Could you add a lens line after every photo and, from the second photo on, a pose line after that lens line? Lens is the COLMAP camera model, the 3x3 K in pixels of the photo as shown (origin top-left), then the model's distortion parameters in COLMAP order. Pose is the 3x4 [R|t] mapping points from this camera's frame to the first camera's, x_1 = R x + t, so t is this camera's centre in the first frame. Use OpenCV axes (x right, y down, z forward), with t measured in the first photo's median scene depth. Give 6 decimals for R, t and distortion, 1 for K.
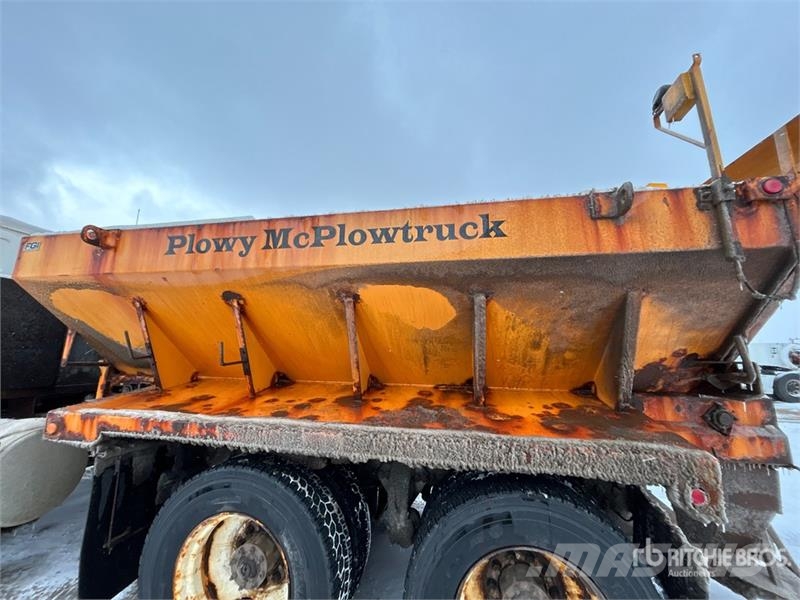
lens RADIAL K [[315.9, 0, 400.0], [0, 315.9, 300.0], [0, 0, 1]] dist [-0.001217, -0.000070]
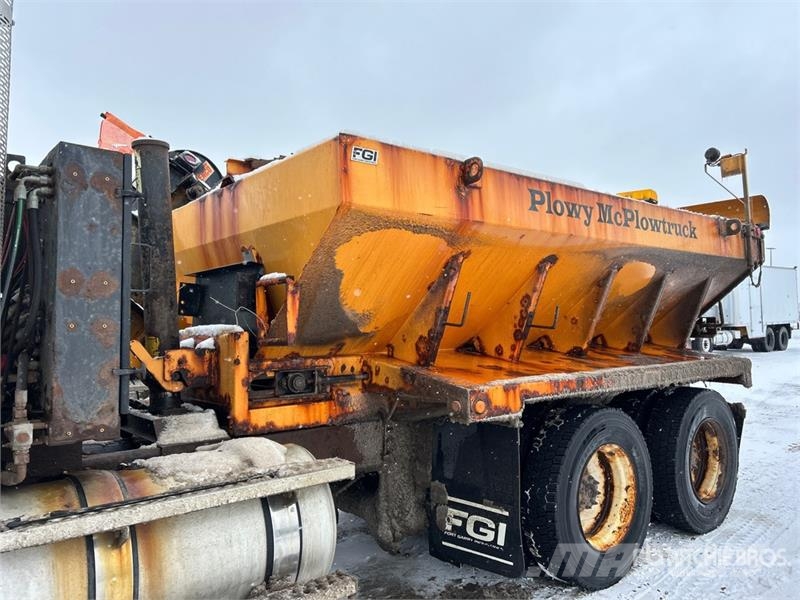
lens RADIAL K [[594.5, 0, 400.0], [0, 594.5, 300.0], [0, 0, 1]] dist [0.080281, -0.093179]
pose [[0.633304, 0.008096, 0.773861, -2.522018], [-0.107300, 0.991206, 0.077441, 0.020874], [-0.766429, -0.132079, 0.628603, 0.196277]]
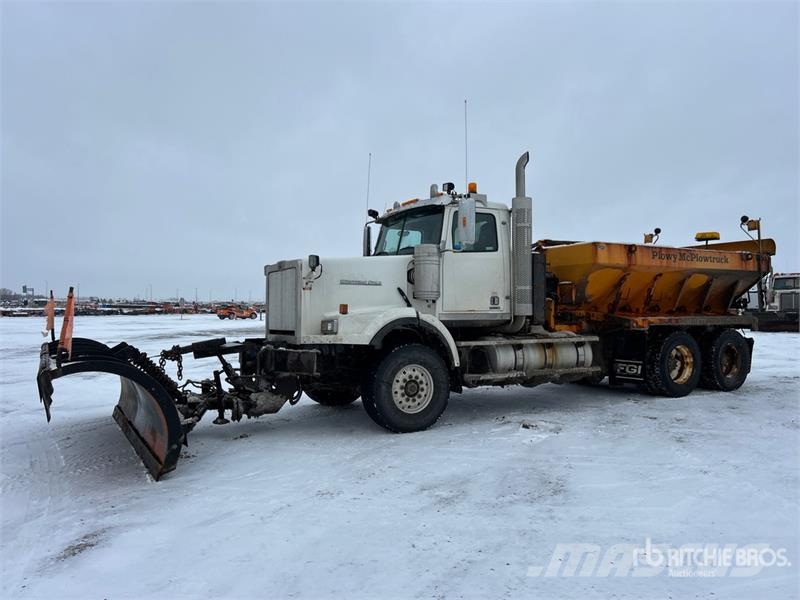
lens RADIAL K [[594.5, 0, 400.0], [0, 594.5, 300.0], [0, 0, 1]] dist [0.080281, -0.093179]
pose [[0.747658, -0.006757, 0.664050, -6.003789], [-0.101183, 0.987114, 0.123967, -0.229490], [-0.656331, -0.159876, 0.737340, -1.410832]]
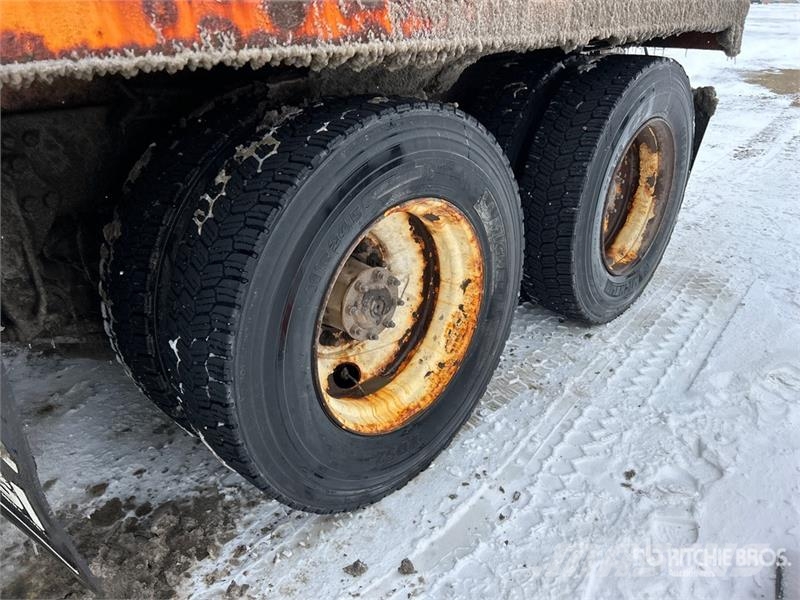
lens RADIAL K [[612.1, 0, 400.0], [0, 612.1, 300.0], [0, 0, 1]] dist [0.005744, -0.001309]
pose [[0.530064, -0.384904, 0.755567, -1.120112], [-0.120183, 0.847946, 0.516278, 0.295229], [-0.839397, -0.364467, 0.403207, 0.526625]]
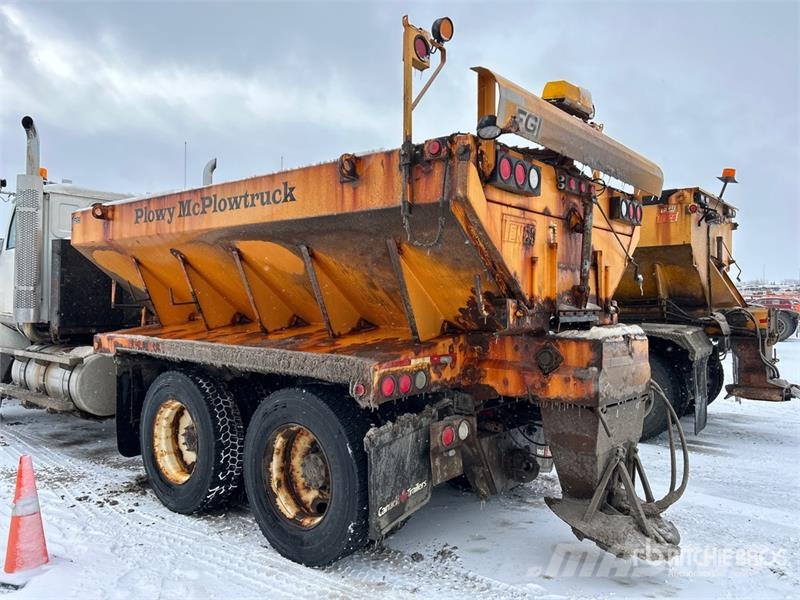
lens RADIAL K [[612.1, 0, 400.0], [0, 612.1, 300.0], [0, 0, 1]] dist [0.005744, -0.001309]
pose [[0.875399, -0.006417, -0.483358, 1.637938], [0.087736, 0.985414, 0.145814, -0.115097], [0.475372, -0.170054, 0.863194, -0.835207]]
